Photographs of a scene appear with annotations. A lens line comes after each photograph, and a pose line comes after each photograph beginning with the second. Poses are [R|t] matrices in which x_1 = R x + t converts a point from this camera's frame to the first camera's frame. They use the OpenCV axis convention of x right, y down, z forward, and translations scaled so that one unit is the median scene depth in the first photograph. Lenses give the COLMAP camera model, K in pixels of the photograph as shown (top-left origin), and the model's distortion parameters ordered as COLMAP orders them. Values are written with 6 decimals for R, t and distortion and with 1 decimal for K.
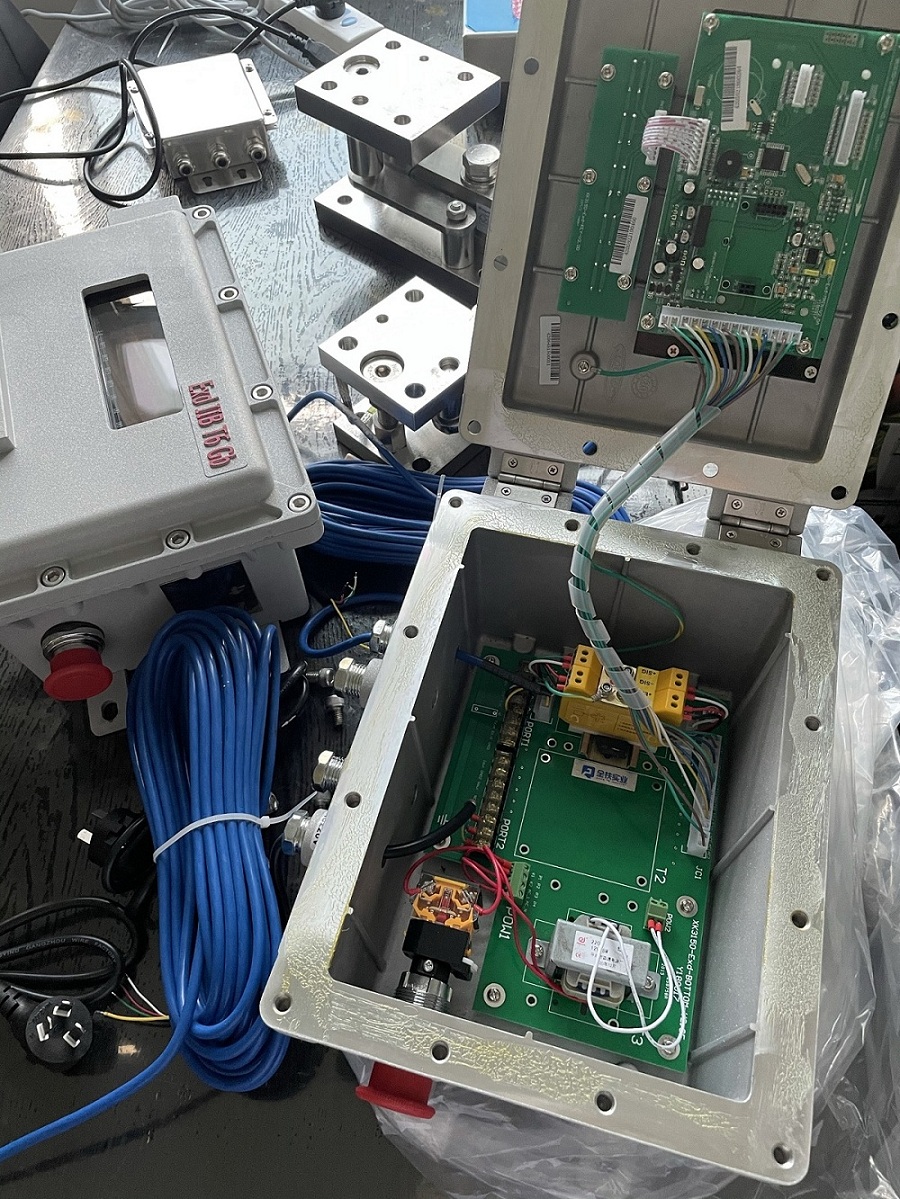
lens RADIAL K [[930.3, 0, 450.0], [0, 930.3, 599.5], [0, 0, 1]] dist [0.080086, -0.117039]
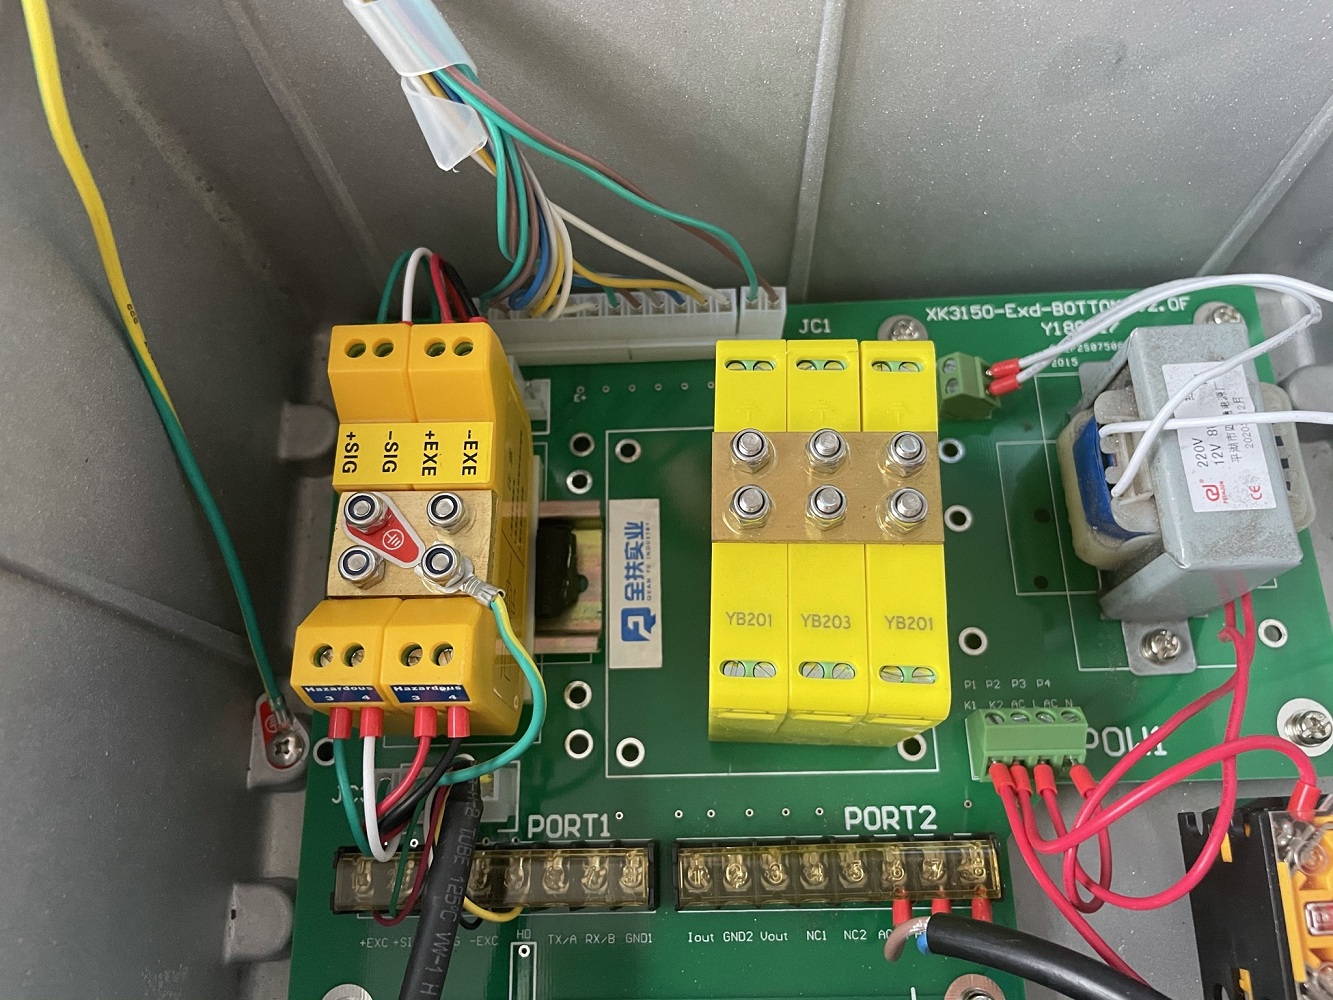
lens RADIAL K [[1034.3, 0, 666.5], [0, 1034.3, 500.0], [0, 0, 1]] dist [0.080086, -0.117039]
pose [[-0.277653, -0.895494, 0.347850, 0.052402], [0.848628, -0.058917, 0.525699, -0.013803], [-0.450266, 0.441157, 0.776300, 0.706108]]
